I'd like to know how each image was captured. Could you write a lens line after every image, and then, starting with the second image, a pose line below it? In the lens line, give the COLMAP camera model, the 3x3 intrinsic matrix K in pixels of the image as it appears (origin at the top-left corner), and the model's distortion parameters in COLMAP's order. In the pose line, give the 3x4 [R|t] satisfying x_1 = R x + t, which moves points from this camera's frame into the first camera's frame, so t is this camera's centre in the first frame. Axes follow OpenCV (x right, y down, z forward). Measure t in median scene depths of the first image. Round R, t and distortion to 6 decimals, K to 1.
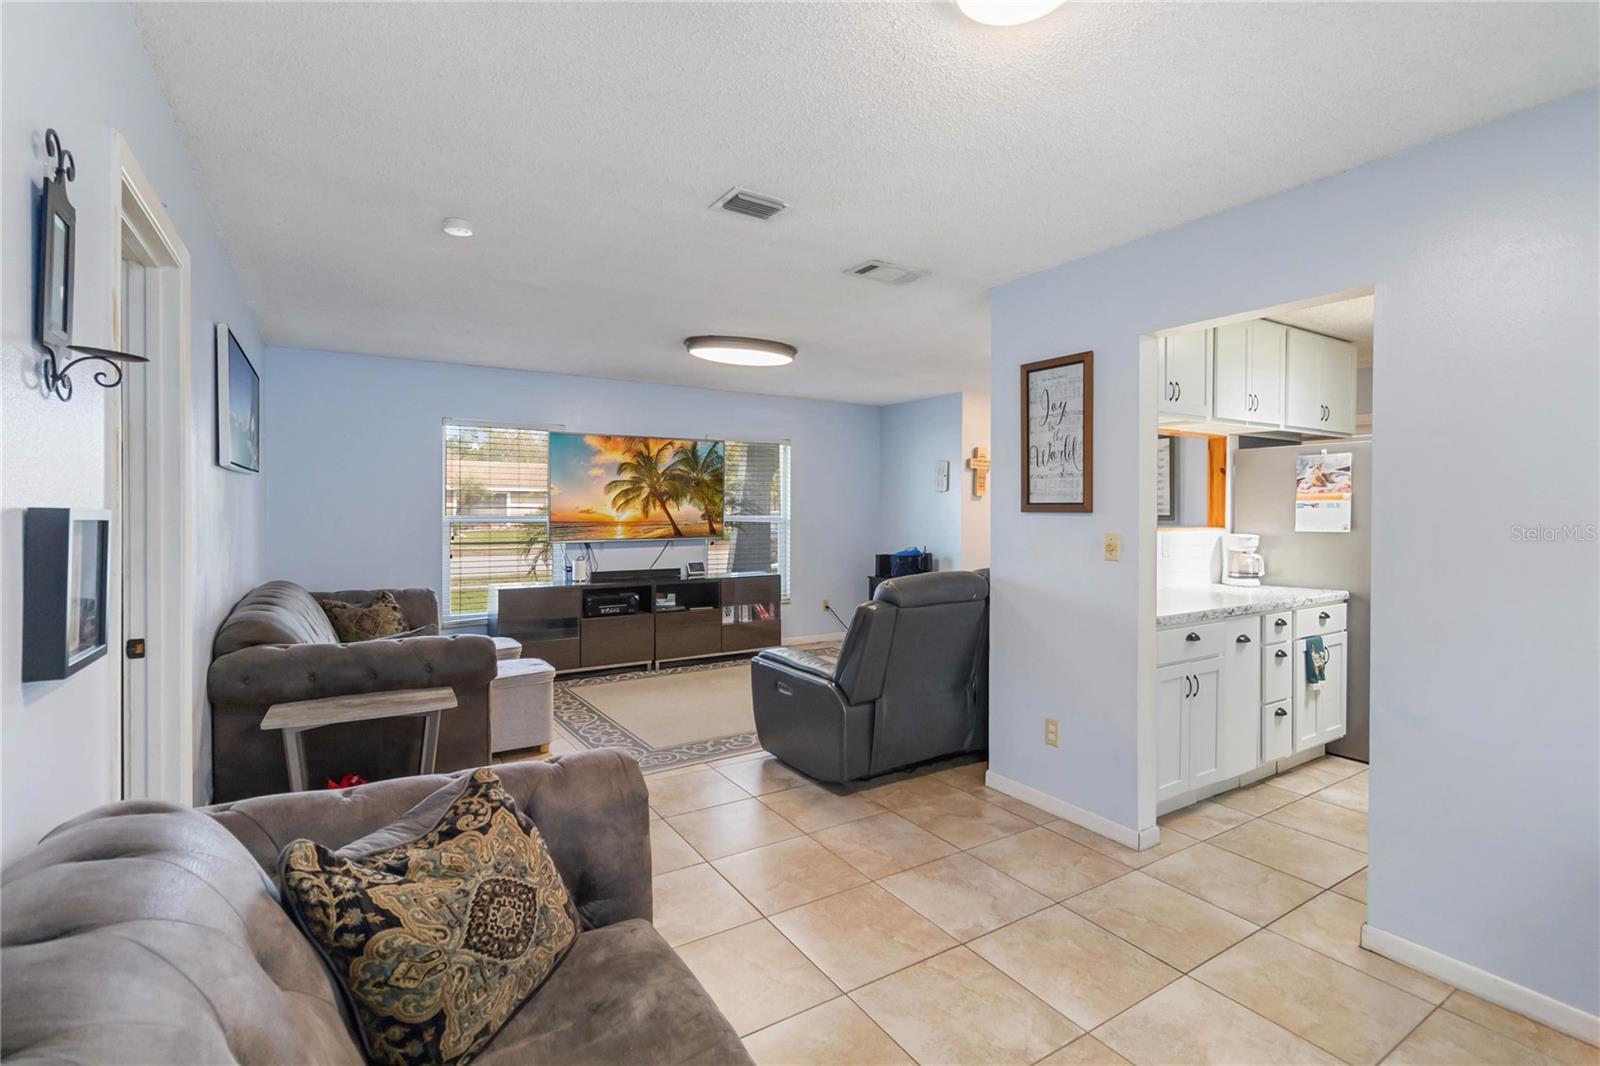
lens RADIAL K [[744.7, 0, 803.4], [0, 744.7, 520.0], [0, 0, 1]] dist [0.002064, -0.000068]
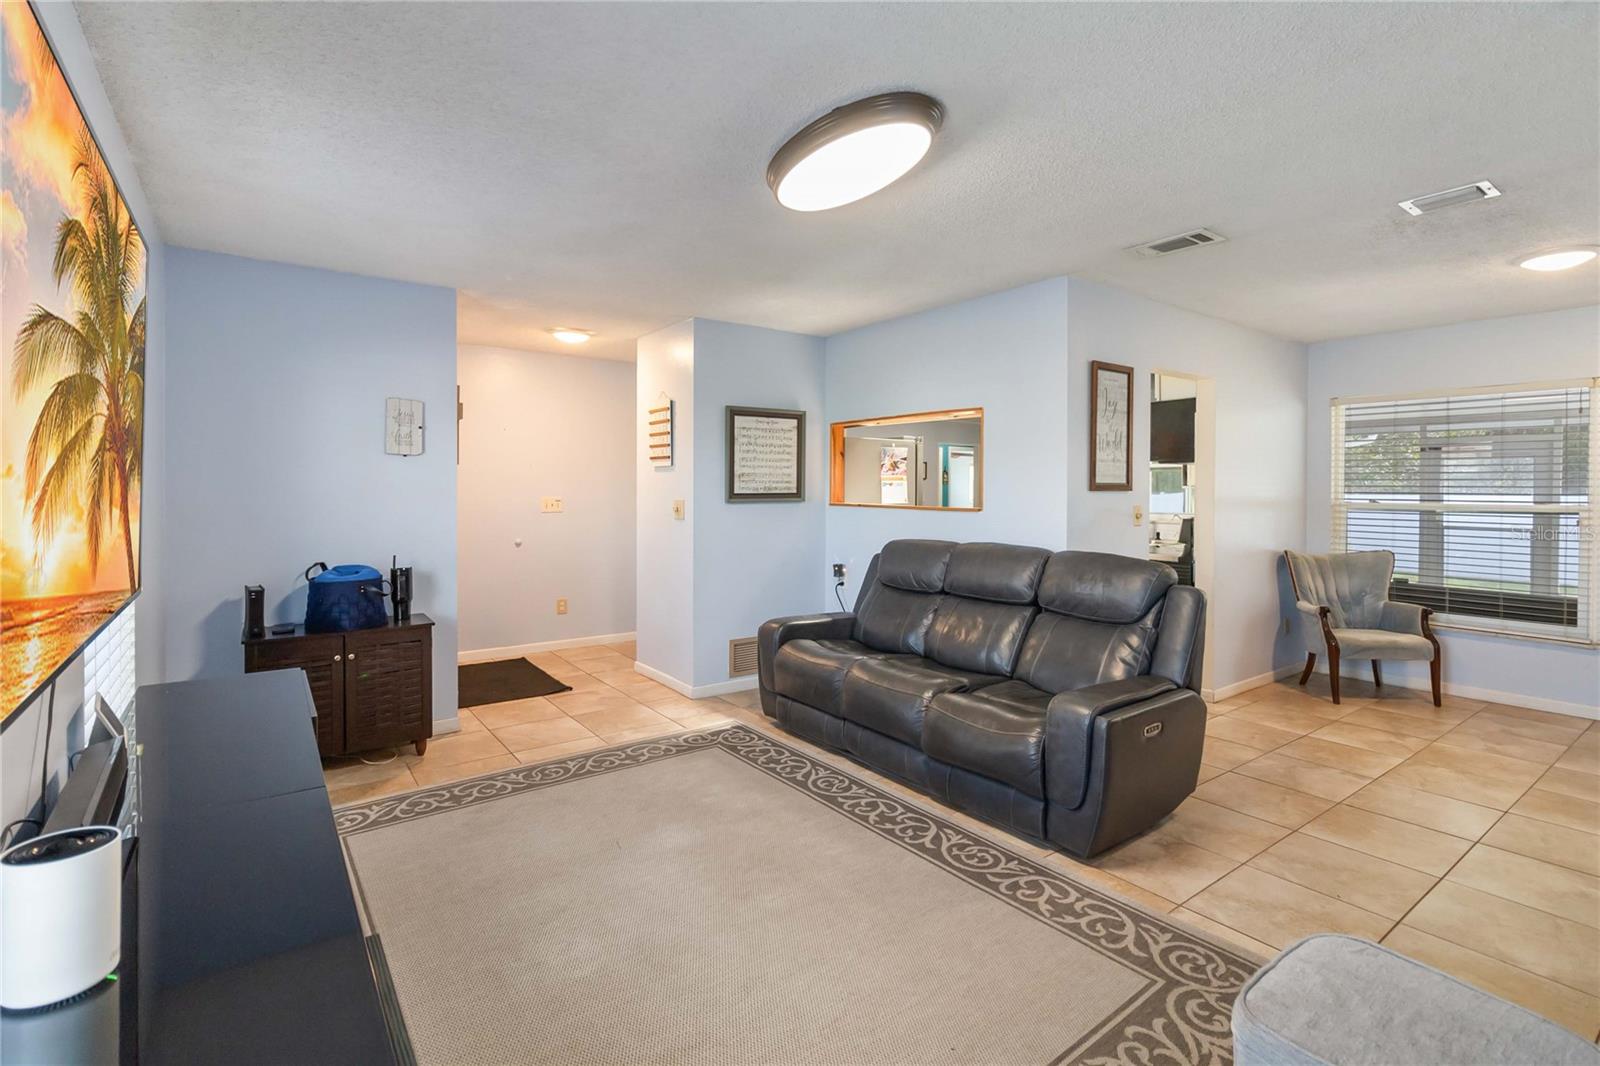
lens RADIAL K [[744.7, 0, 813.1], [0, 744.7, 497.3], [0, 0, 1]] dist [0.002064, -0.000068]
pose [[-0.077982, -0.017018, 0.996809, -0.673559], [0.011719, 0.999770, 0.017985, -0.022247], [-0.996886, 0.013084, -0.077765, 1.272119]]
